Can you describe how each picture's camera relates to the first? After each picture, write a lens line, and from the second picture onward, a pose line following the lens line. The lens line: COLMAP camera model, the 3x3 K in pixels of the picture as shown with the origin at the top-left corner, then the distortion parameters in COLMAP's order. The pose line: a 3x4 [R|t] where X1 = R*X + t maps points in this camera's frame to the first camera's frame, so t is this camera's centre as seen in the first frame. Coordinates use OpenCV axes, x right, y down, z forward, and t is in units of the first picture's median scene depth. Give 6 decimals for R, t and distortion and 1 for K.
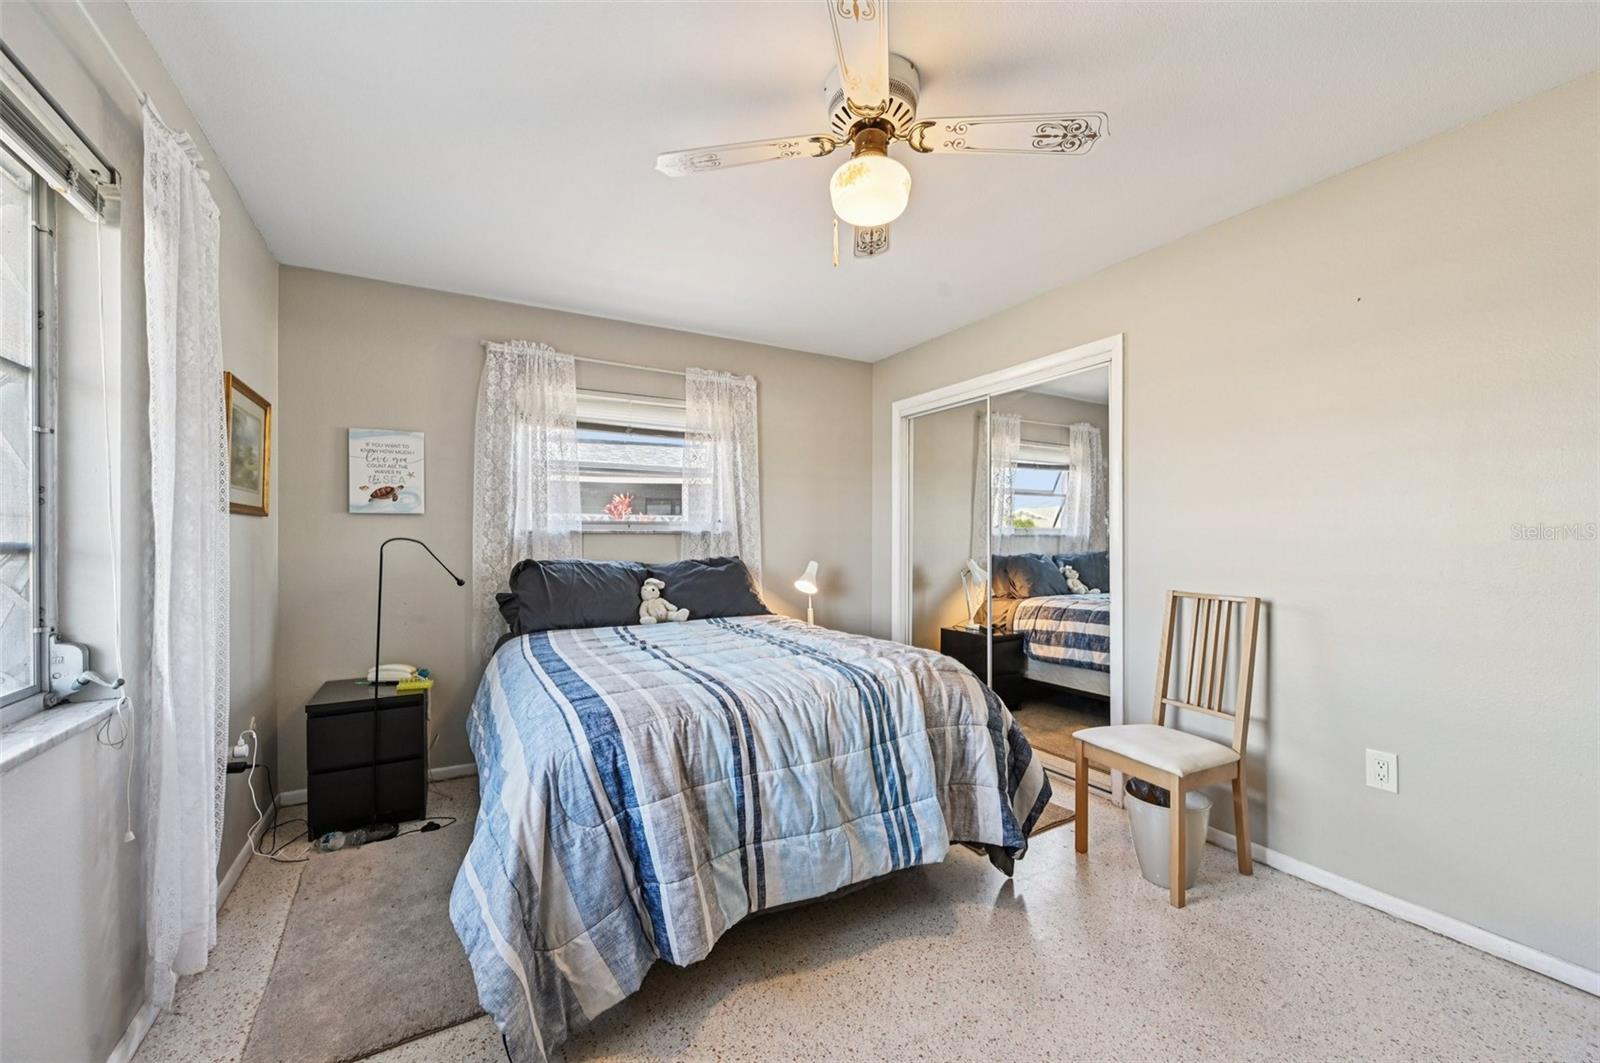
lens RADIAL K [[632.1, 0, 799.4], [0, 632.1, 536.7], [0, 0, 1]] dist [-0.000016, 0.000348]
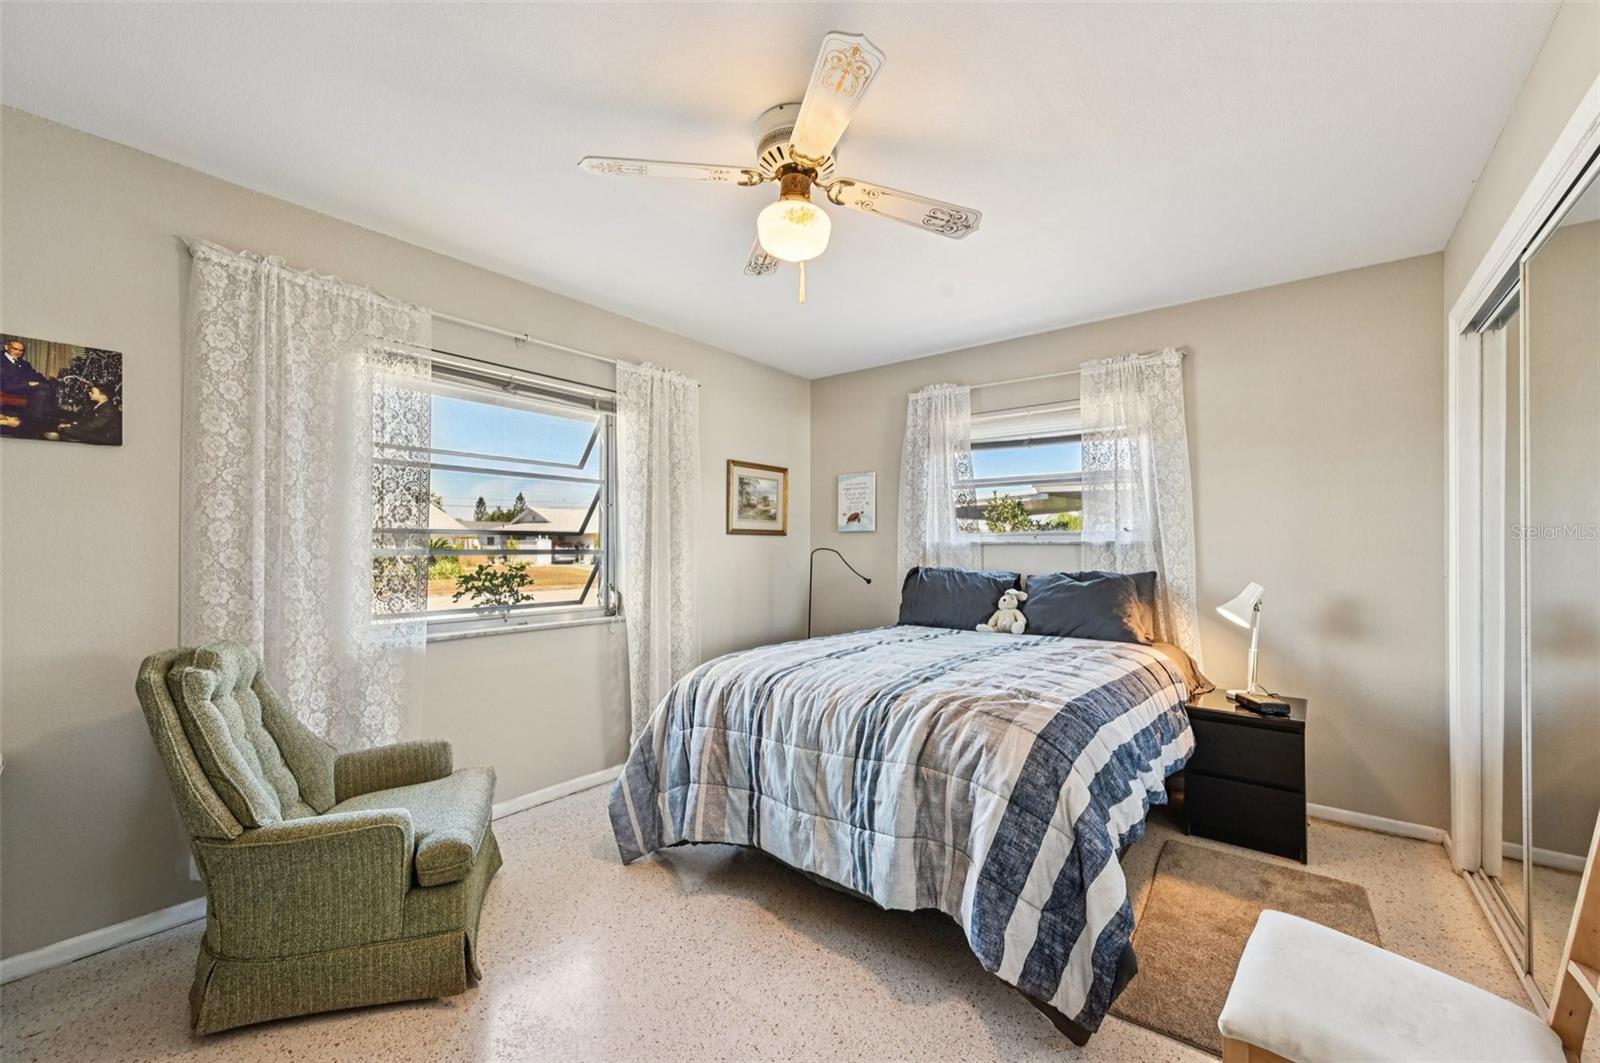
lens RADIAL K [[634.6, 0, 802.1], [0, 634.6, 542.0], [0, 0, 1]] dist [-0.000564, 0.000052]
pose [[0.377456, -0.007461, -0.925998, 0.651277], [-0.001004, 0.999964, -0.008467, -0.000116], [0.926027, 0.004126, 0.377434, 0.349201]]
